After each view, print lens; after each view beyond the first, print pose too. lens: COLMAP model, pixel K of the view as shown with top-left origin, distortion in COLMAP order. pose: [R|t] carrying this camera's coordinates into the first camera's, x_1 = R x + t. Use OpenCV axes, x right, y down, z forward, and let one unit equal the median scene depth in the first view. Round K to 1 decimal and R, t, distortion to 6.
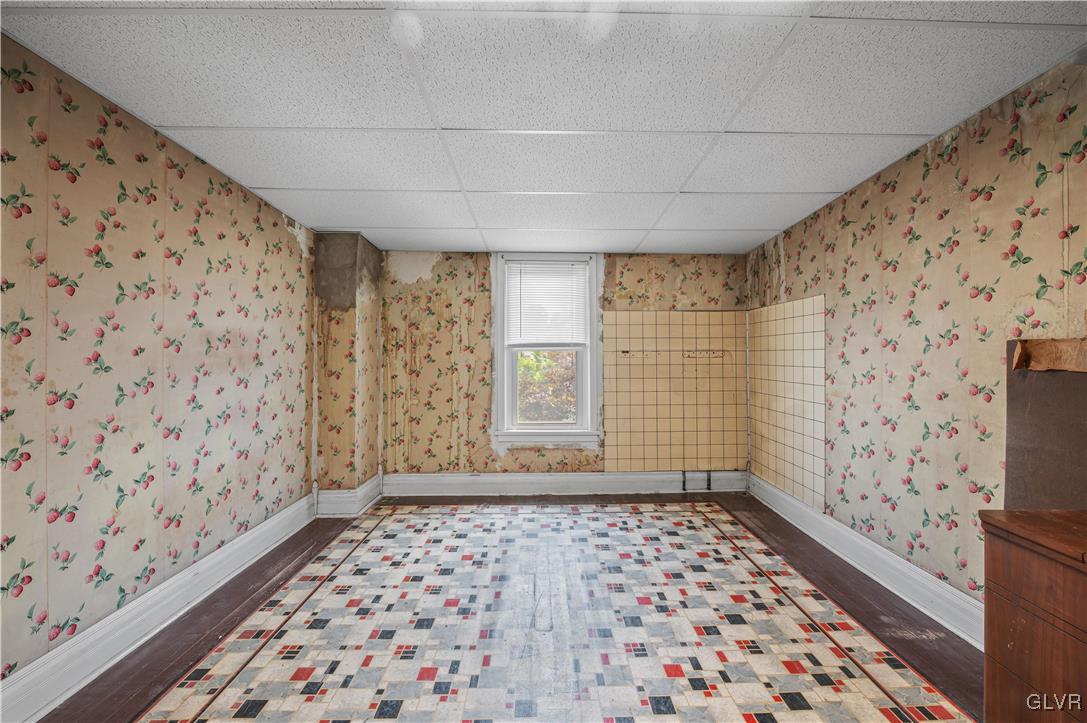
lens RADIAL K [[440.2, 0, 546.0], [0, 440.2, 353.8], [0, 0, 1]] dist [-0.001907, -0.000702]
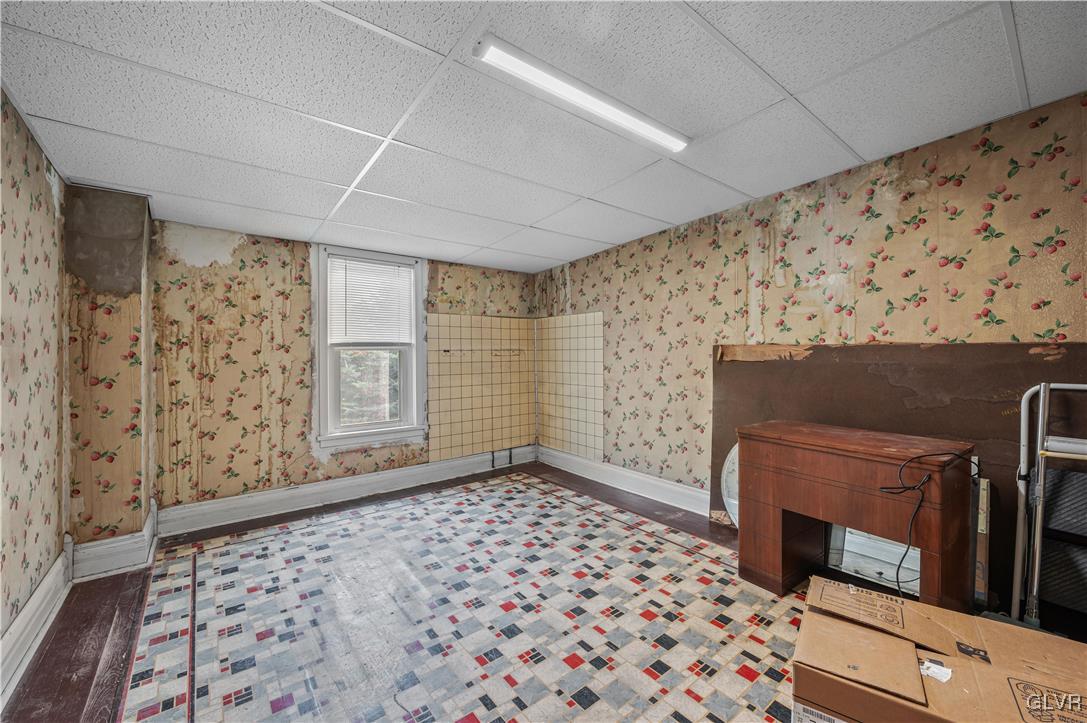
lens RADIAL K [[440.2, 0, 545.8], [0, 440.2, 354.4], [0, 0, 1]] dist [-0.001907, -0.000702]
pose [[0.791766, -0.005740, 0.610797, -0.382689], [0.002817, 0.999980, 0.005746, -0.002265], [-0.610818, -0.002829, 0.791766, -0.034910]]
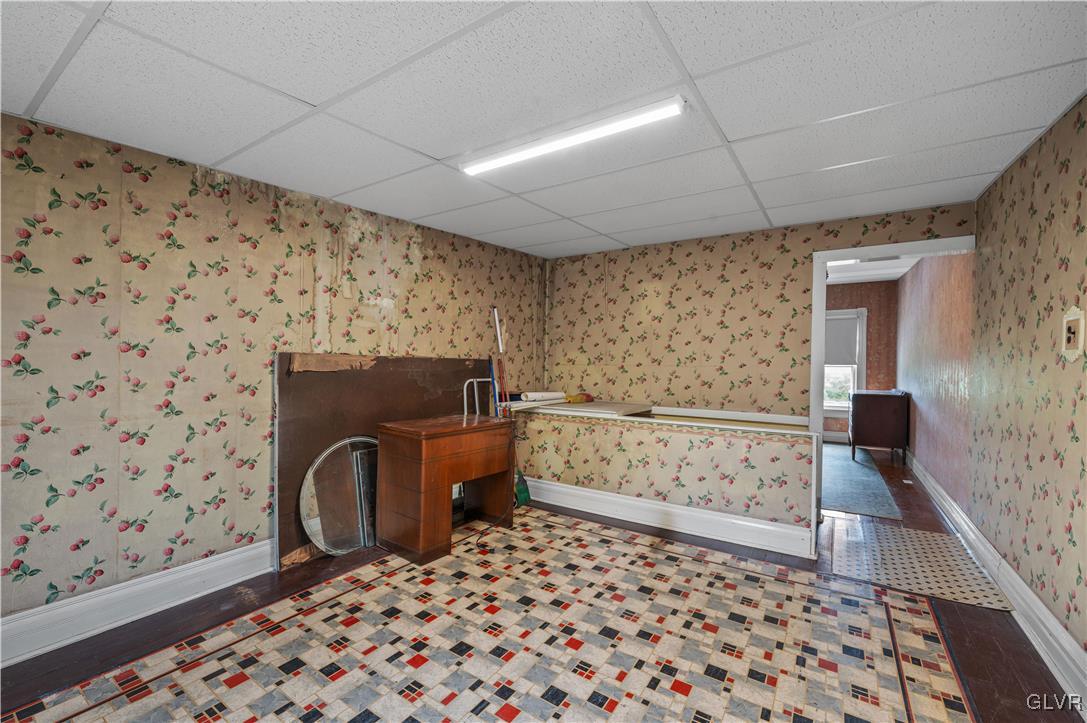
lens RADIAL K [[440.2, 0, 551.7], [0, 440.2, 370.7], [0, 0, 1]] dist [-0.001907, -0.000702]
pose [[-0.831480, -0.021201, 0.555150, -0.320415], [-0.014360, 0.999758, 0.016673, -0.003543], [-0.555369, 0.005891, -0.831583, 0.977821]]
